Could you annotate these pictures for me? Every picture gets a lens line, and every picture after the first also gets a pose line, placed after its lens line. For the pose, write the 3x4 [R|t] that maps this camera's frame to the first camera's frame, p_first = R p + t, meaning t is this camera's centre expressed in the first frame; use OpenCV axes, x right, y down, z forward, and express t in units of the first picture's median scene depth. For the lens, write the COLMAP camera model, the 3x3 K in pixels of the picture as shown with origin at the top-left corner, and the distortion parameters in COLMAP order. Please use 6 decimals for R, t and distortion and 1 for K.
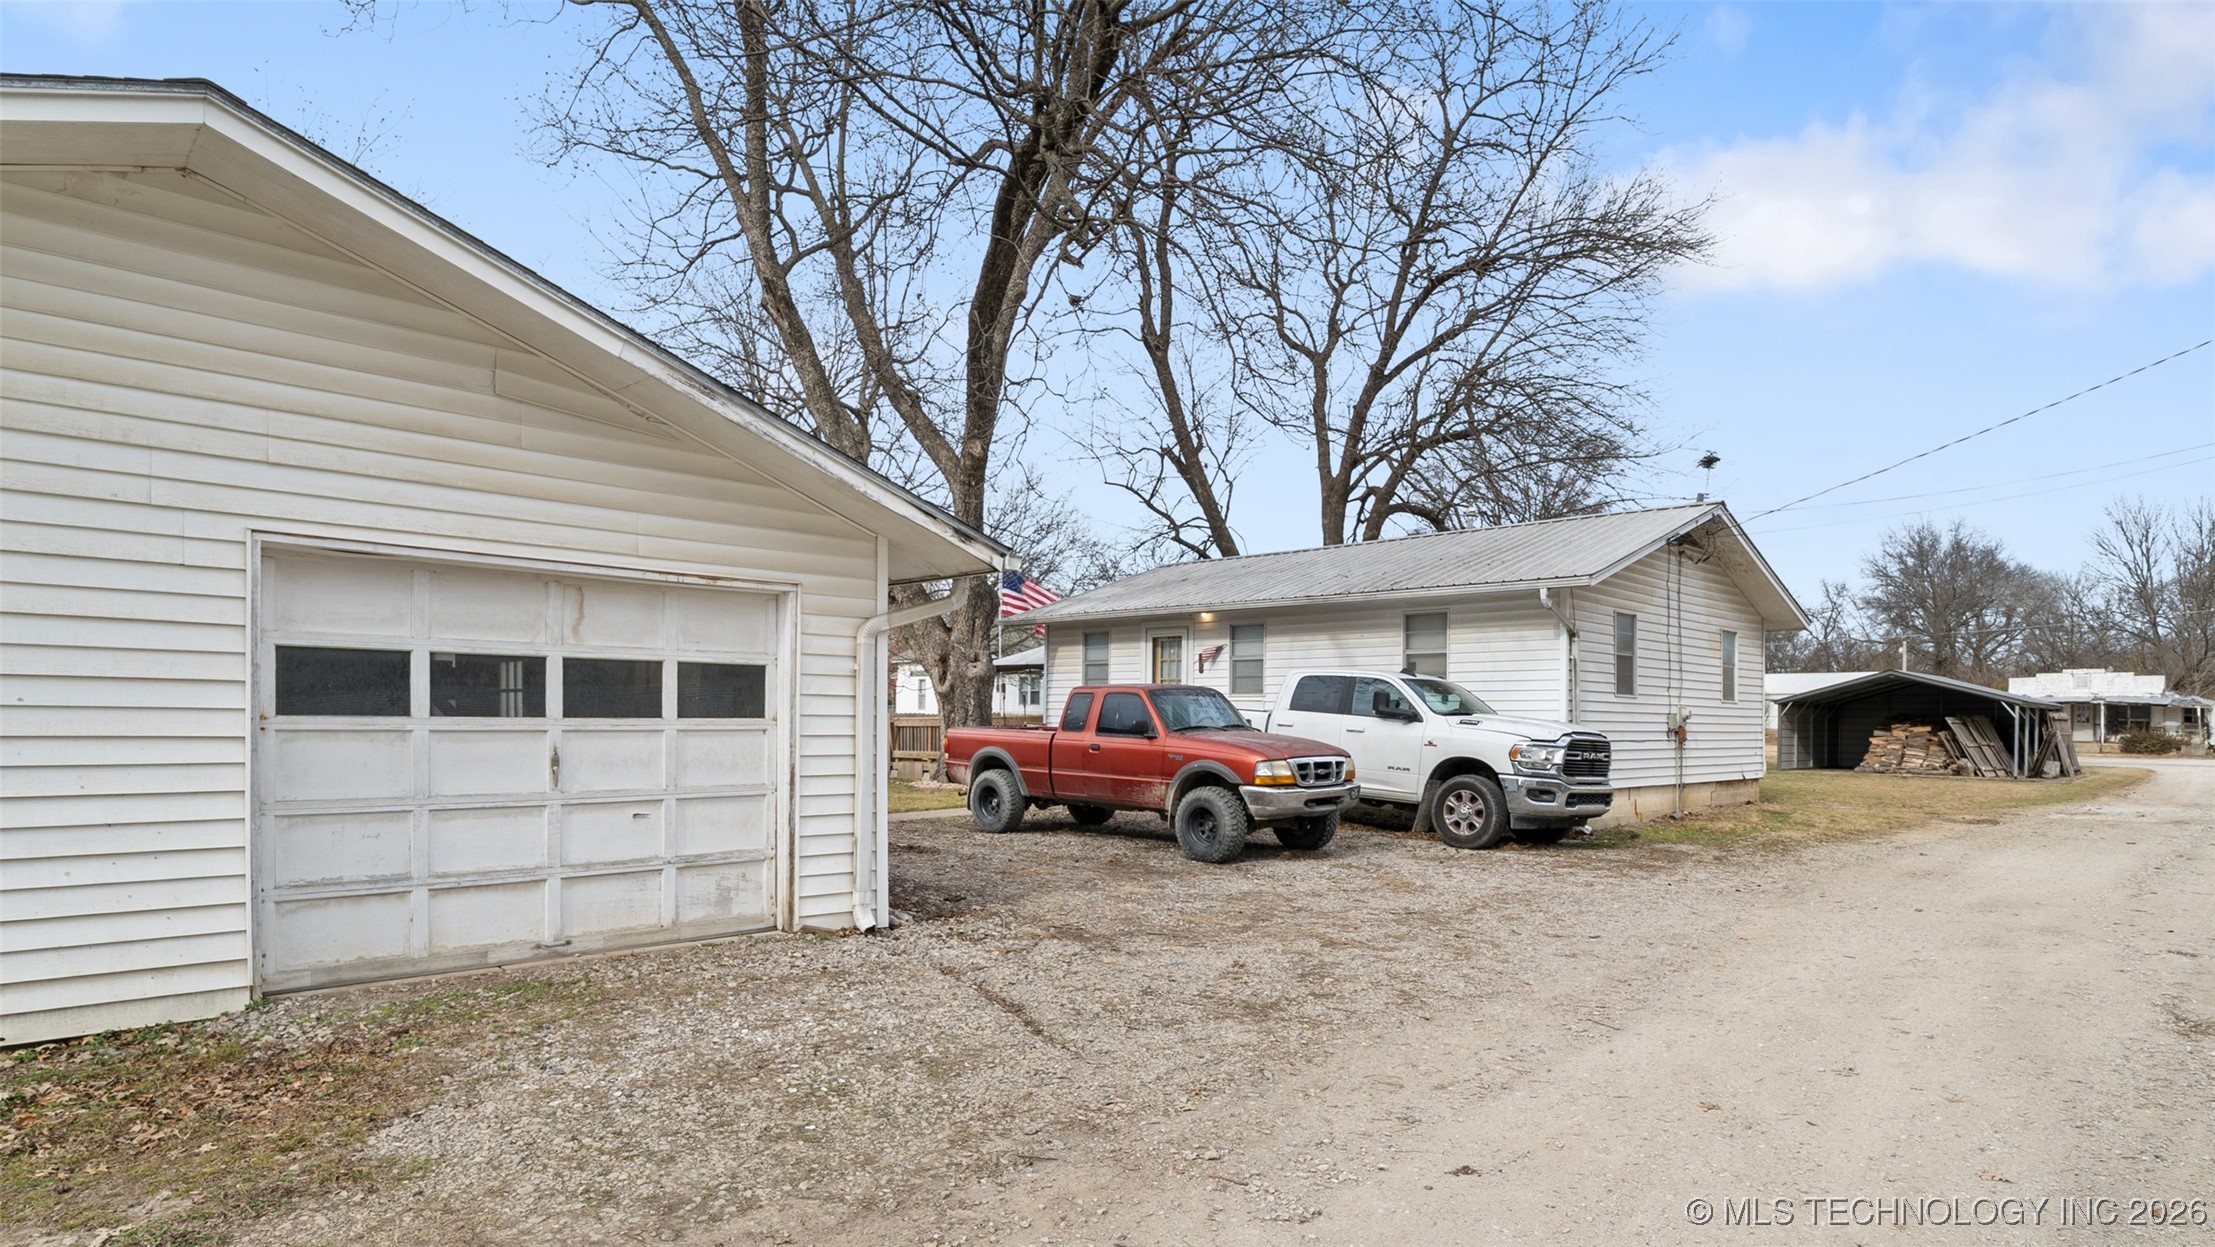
lens RADIAL K [[1172.9, 0, 1159.6], [0, 1172.9, 726.0], [0, 0, 1]] dist [-0.001969, -0.001242]
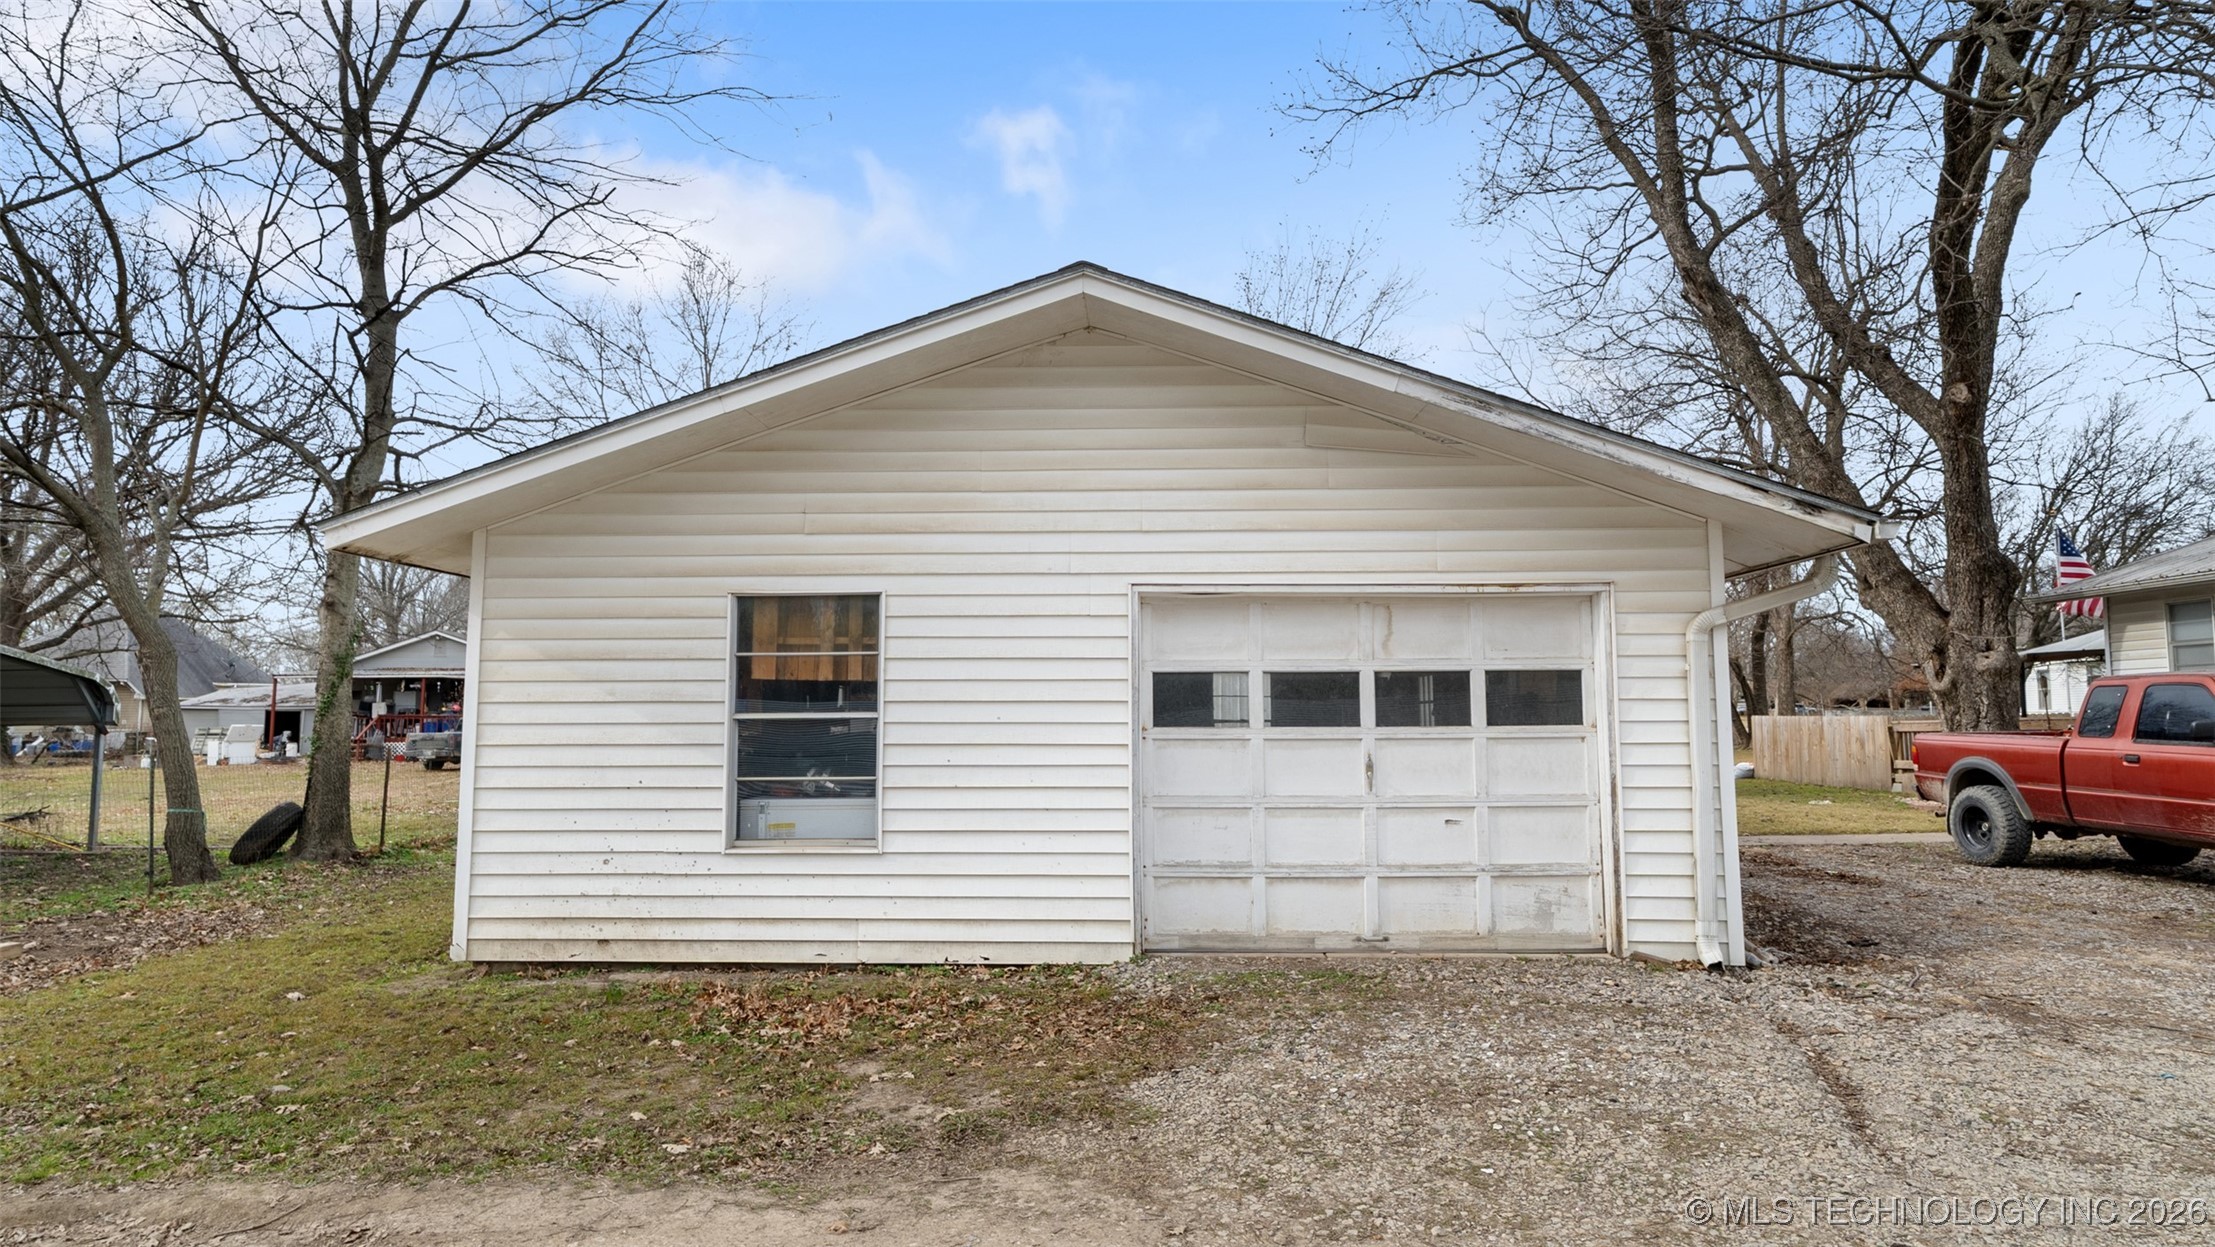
lens RADIAL K [[1172.9, 0, 1111.0], [0, 1172.9, 628.0], [0, 0, 1]] dist [-0.001969, -0.001242]
pose [[0.691839, -0.069575, -0.718692, 0.103500], [0.005556, 0.995830, -0.091056, -0.000612], [0.722030, 0.059003, 0.689341, 0.067206]]
